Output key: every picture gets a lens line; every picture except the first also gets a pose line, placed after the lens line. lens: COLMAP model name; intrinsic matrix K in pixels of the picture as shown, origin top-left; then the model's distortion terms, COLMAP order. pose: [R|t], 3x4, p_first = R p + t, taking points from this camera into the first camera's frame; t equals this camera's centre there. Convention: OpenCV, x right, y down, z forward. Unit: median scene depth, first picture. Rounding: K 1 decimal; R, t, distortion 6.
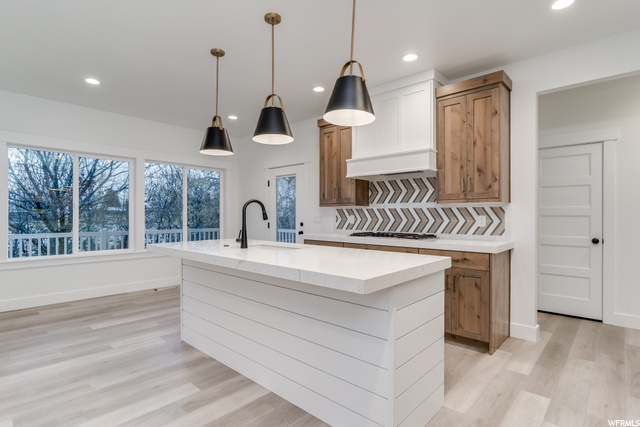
lens RADIAL K [[329.2, 0, 317.9], [0, 329.2, 215.5], [0, 0, 1]] dist [-0.004643, -0.000192]
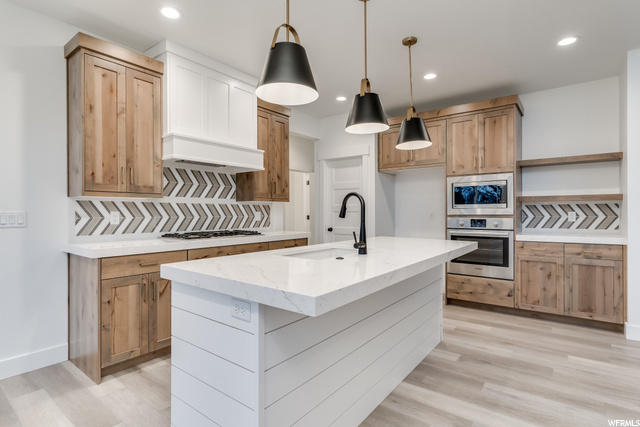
lens RADIAL K [[324.7, 0, 319.5], [0, 324.7, 213.9], [0, 0, 1]] dist [-0.004392, 0.000573]
pose [[-0.093055, -0.009326, 0.995617, -0.701394], [-0.000154, 0.999956, 0.009353, -0.002911], [-0.995661, 0.000717, -0.093052, 0.836422]]
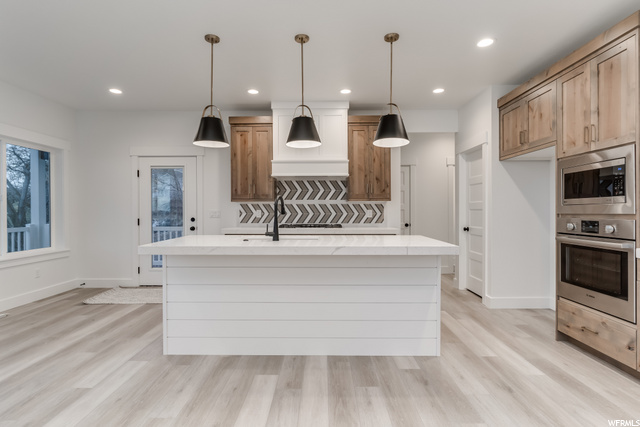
lens RADIAL K [[324.7, 0, 319.5], [0, 324.7, 213.9], [0, 0, 1]] dist [-0.004392, 0.000573]
pose [[0.741442, -0.011755, 0.670914, -0.590804], [0.003927, 0.999905, 0.013179, -0.001579], [-0.671005, -0.007137, 0.741418, 0.083406]]
